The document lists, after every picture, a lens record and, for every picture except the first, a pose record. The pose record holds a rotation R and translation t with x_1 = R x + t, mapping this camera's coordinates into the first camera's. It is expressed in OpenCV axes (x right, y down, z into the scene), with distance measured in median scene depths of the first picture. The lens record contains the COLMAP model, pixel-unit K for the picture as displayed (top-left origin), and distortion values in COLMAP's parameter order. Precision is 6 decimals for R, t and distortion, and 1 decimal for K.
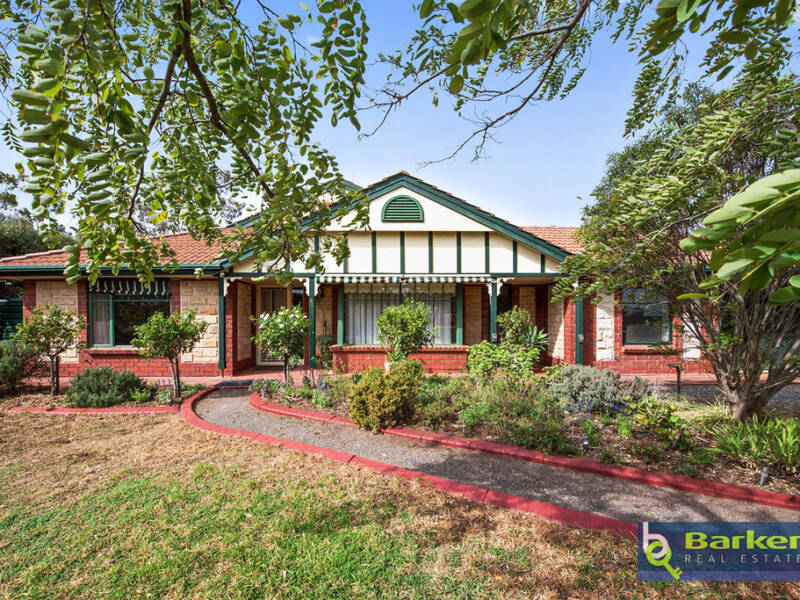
lens RADIAL K [[354.8, 0, 398.4], [0, 354.8, 299.8], [0, 0, 1]] dist [-0.015439, -0.000163]
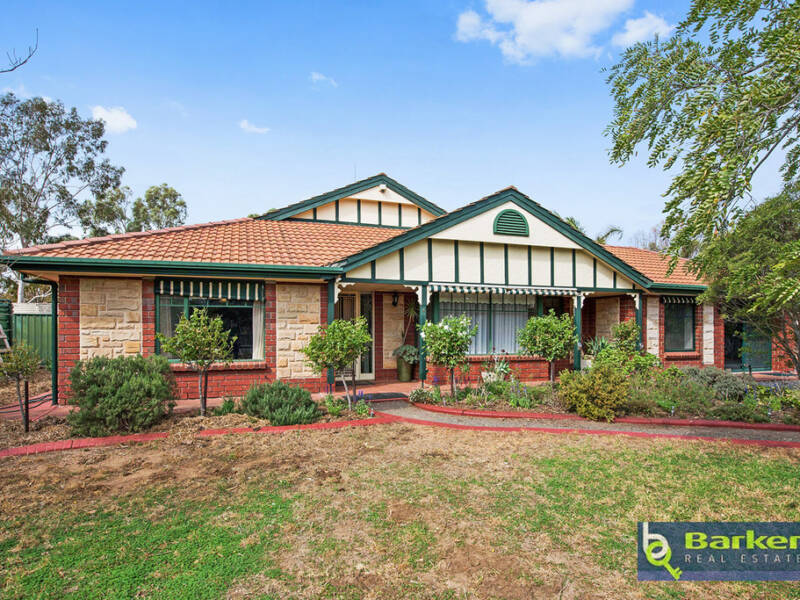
lens RADIAL K [[429.7, 0, 401.1], [0, 429.7, 305.6], [0, 0, 1]] dist [0.002302, -0.000243]
pose [[0.953569, 0.019250, 0.300560, -0.650880], [-0.016368, 0.999793, -0.012105, 0.006494], [-0.300731, 0.006624, 0.953686, -0.096714]]
